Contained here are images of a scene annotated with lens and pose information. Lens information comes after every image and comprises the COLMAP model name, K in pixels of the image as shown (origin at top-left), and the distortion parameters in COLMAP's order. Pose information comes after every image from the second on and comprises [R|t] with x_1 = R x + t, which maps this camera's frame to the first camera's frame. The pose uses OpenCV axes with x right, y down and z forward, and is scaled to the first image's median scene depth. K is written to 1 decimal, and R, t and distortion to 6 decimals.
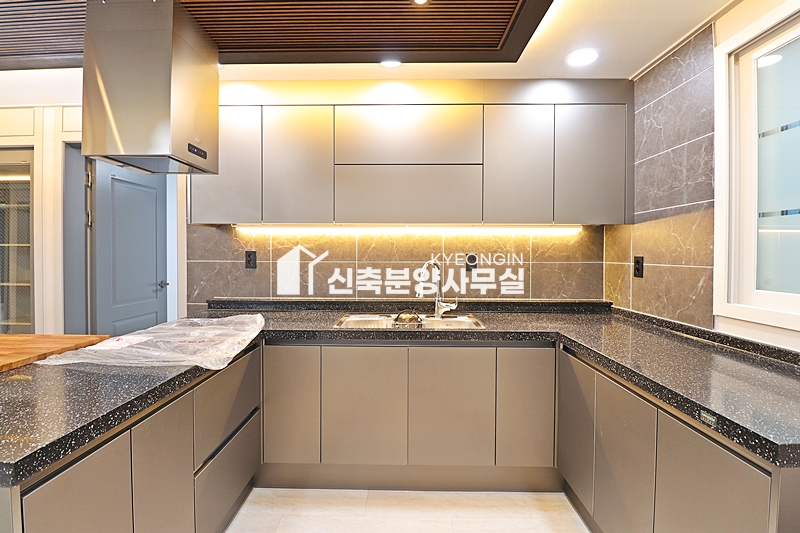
lens RADIAL K [[370.8, 0, 397.9], [0, 370.8, 256.2], [0, 0, 1]] dist [-0.009368, -0.008940]
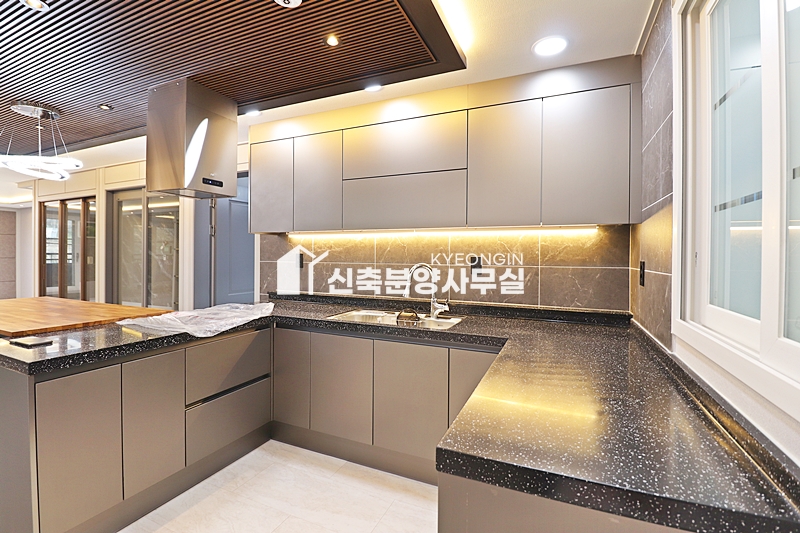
lens RADIAL K [[370.8, 0, 391.6], [0, 370.8, 255.1], [0, 0, 1]] dist [-0.009368, -0.008940]
pose [[0.914054, 0.004048, -0.405573, 0.445400], [-0.008884, 0.999910, -0.010041, 0.000244], [0.405496, 0.012781, 0.914008, -0.005357]]
